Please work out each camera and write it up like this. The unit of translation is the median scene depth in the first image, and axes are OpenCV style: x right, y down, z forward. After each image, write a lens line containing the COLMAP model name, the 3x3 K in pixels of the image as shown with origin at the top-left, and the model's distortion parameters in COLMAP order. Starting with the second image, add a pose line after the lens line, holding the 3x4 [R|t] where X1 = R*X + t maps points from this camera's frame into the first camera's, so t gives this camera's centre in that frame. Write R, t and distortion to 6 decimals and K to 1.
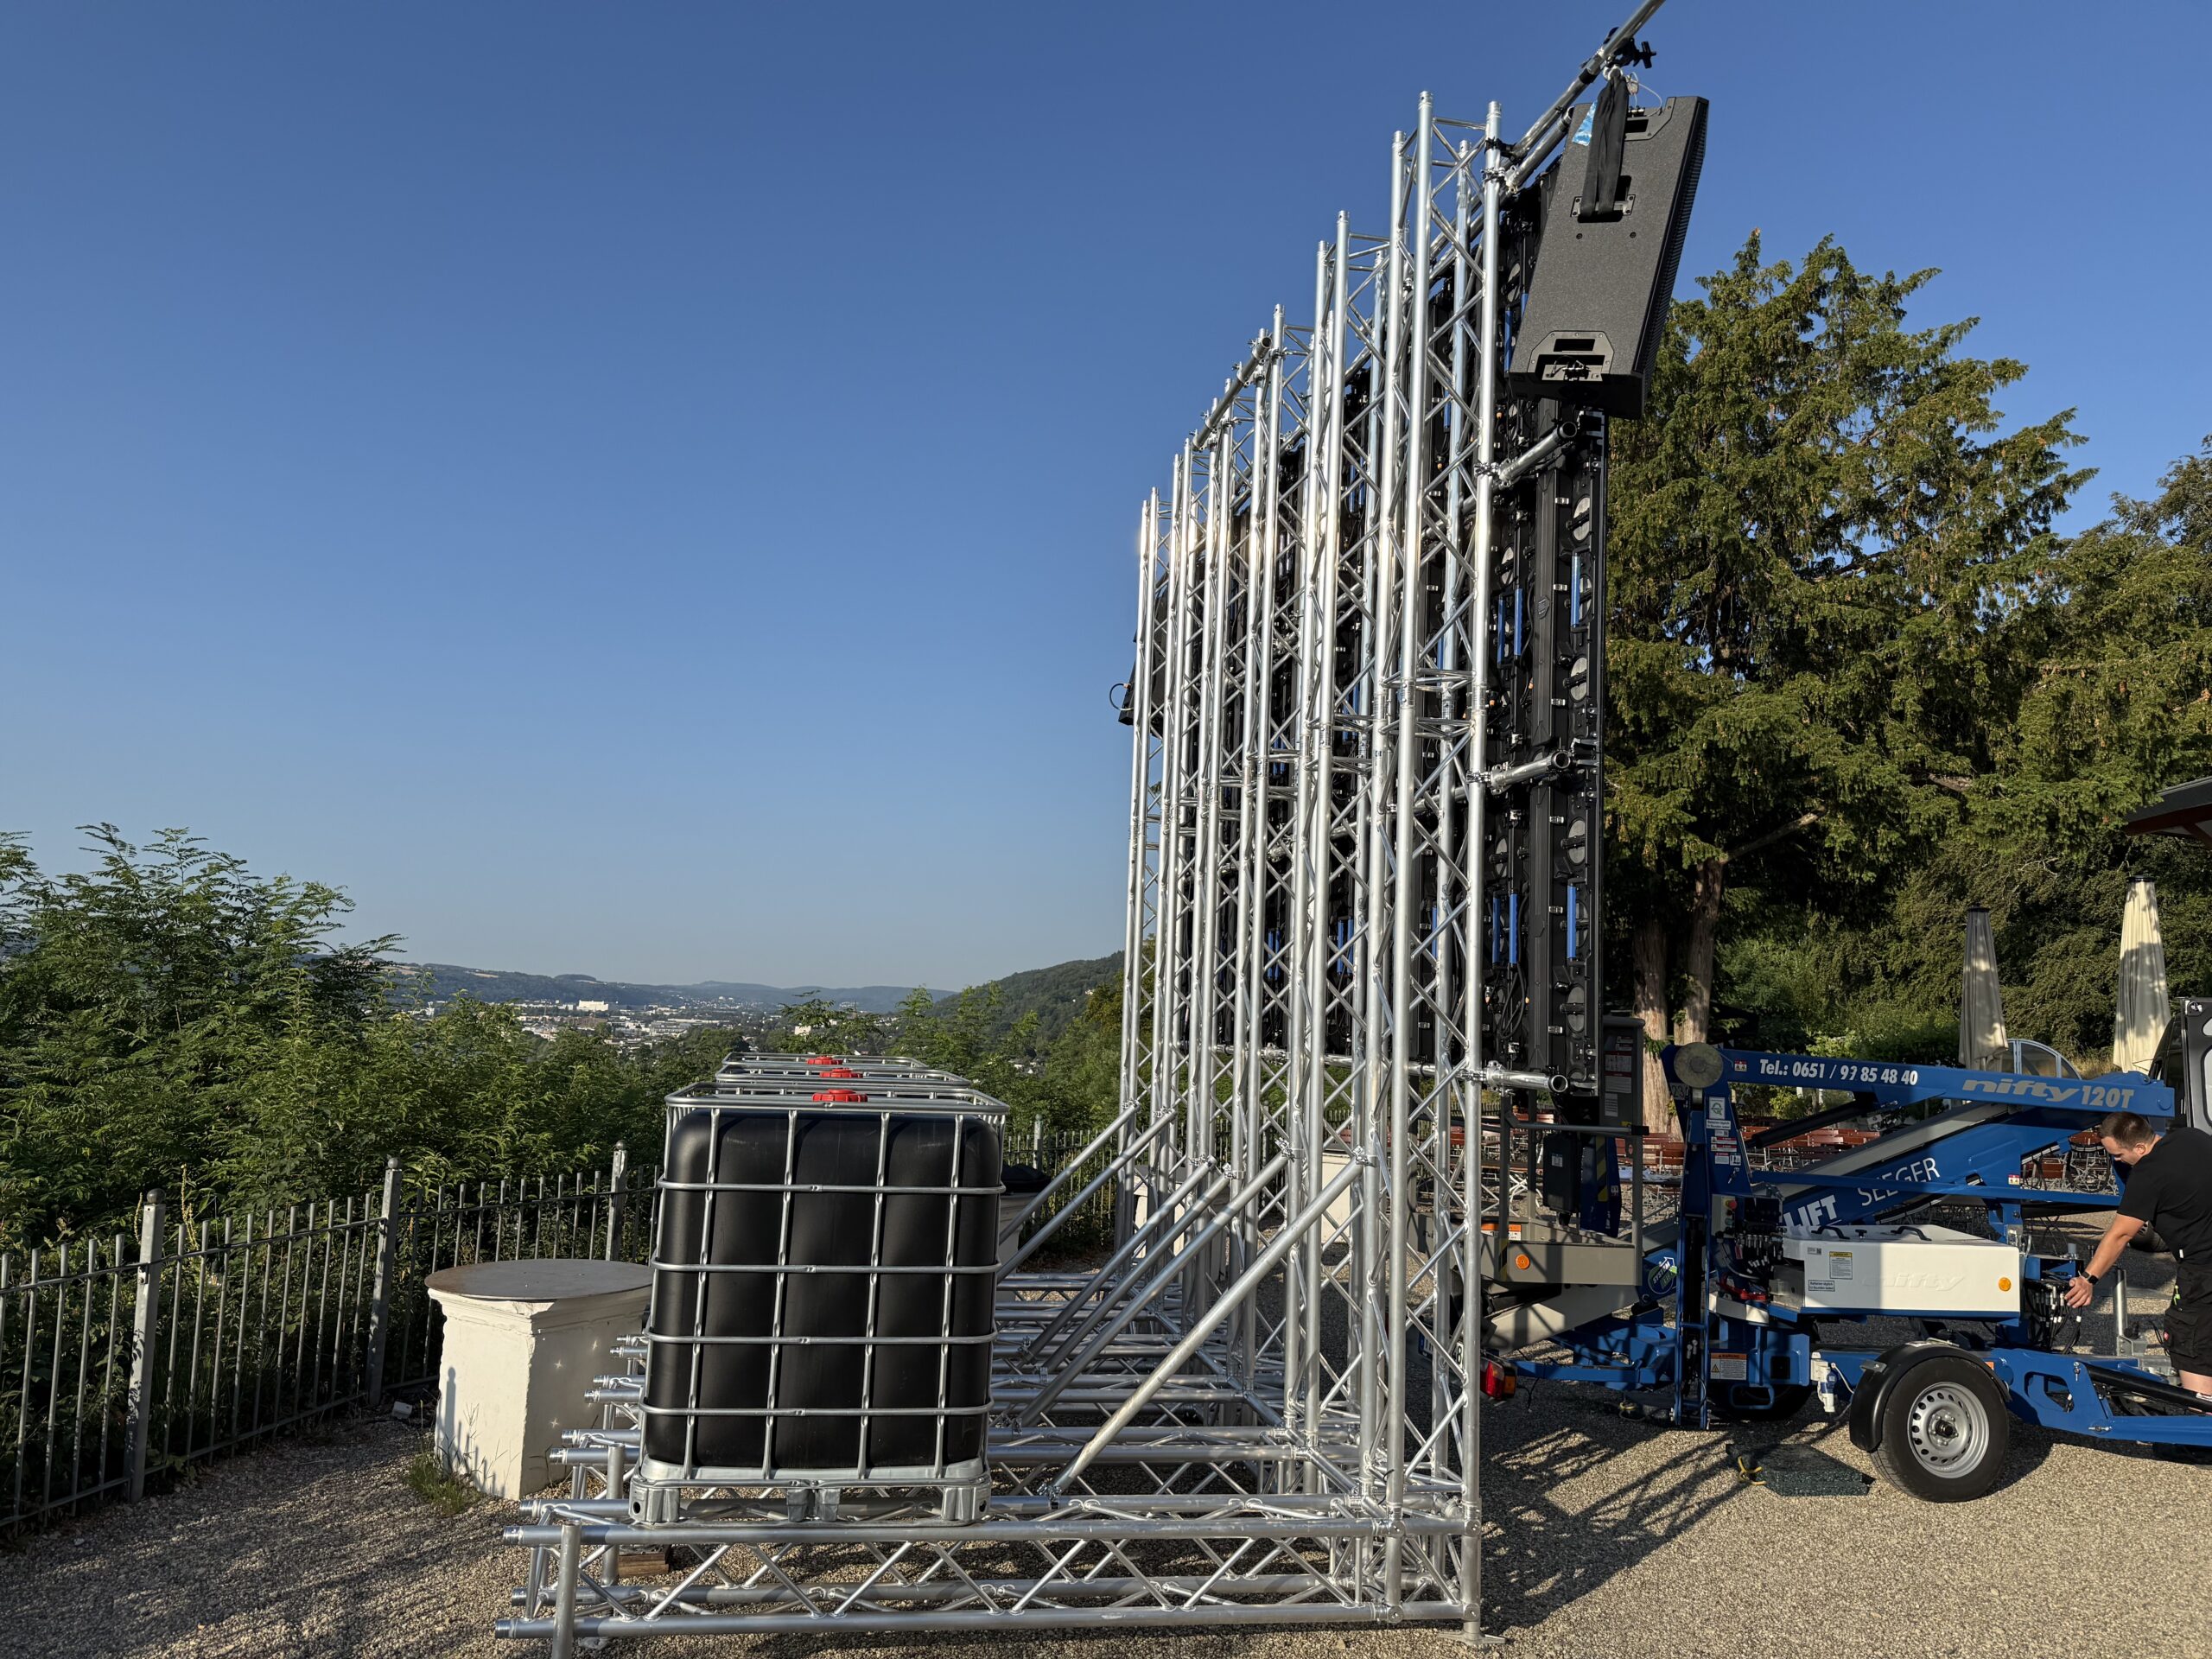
lens RADIAL K [[1486.3, 0, 1159.8], [0, 1486.3, 837.4], [0, 0, 1]] dist [0.073318, -0.082003]
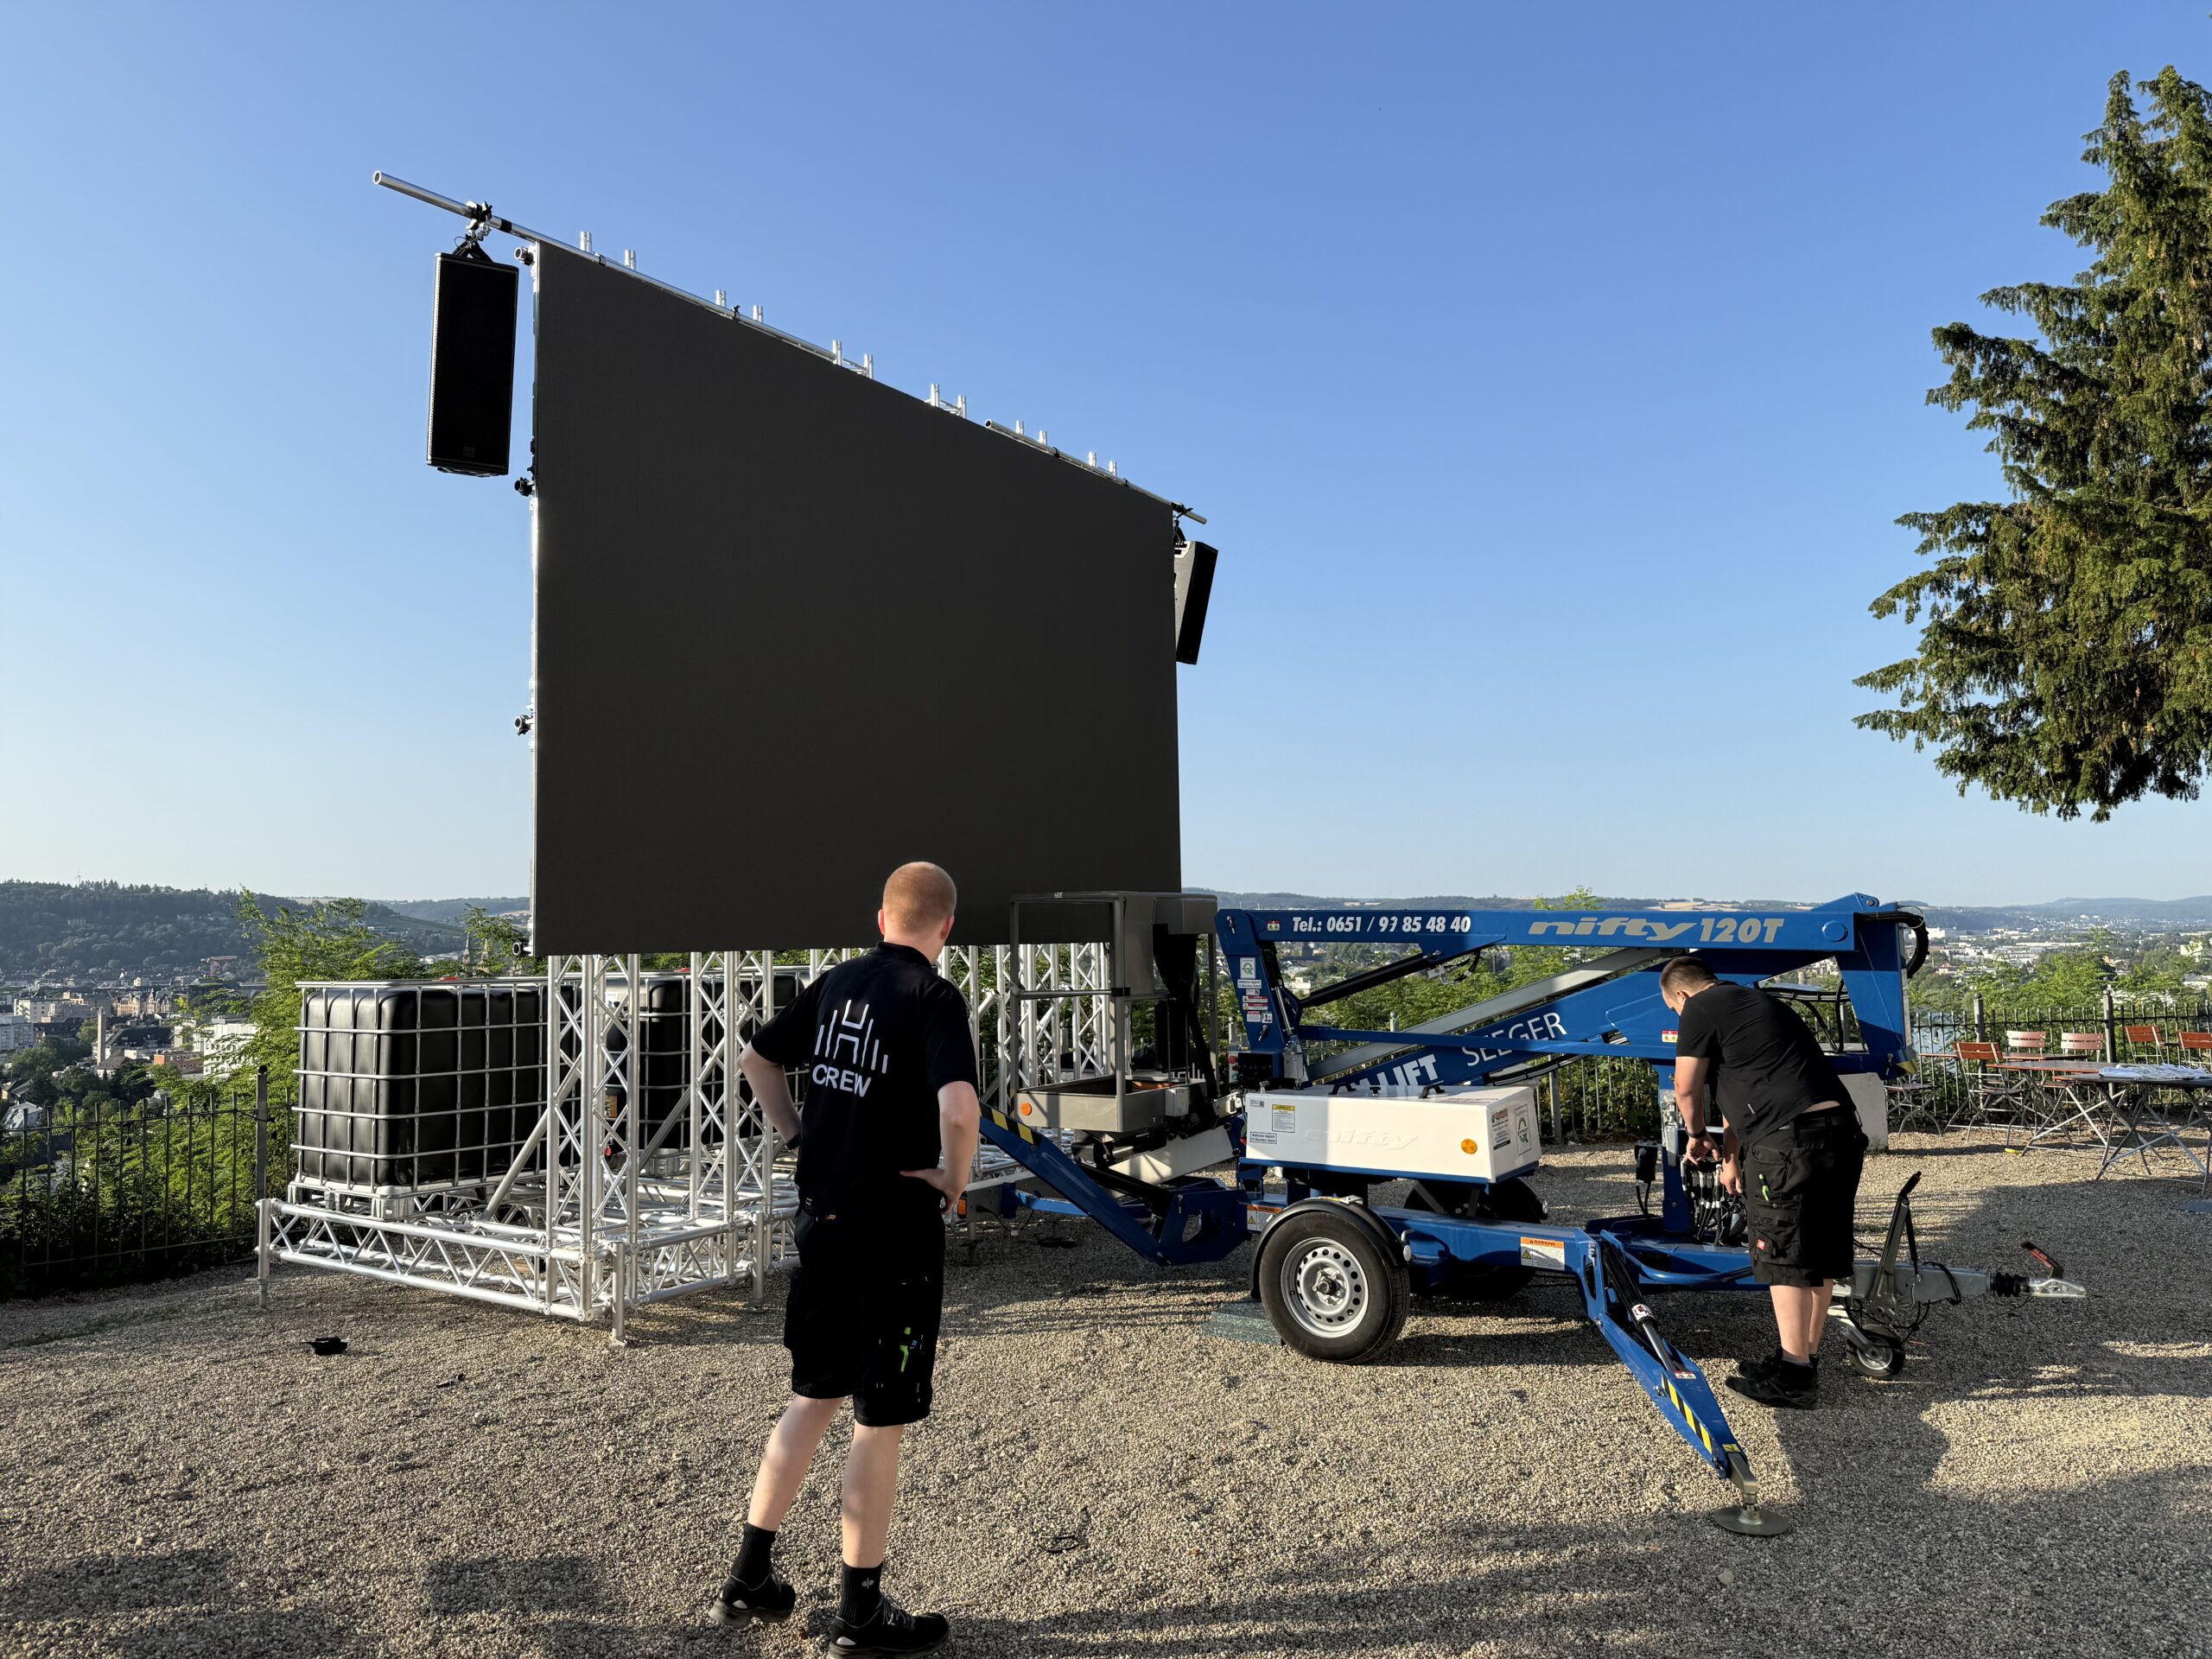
lens RADIAL K [[1486.3, 0, 1178.8], [0, 1486.3, 816.8], [0, 0, 1]] dist [0.073318, -0.082003]
pose [[0.663494, -0.122738, -0.738046, 1.055414], [0.147691, 0.988528, -0.031622, 0.098650], [0.733460, -0.088022, 0.674009, 0.276602]]
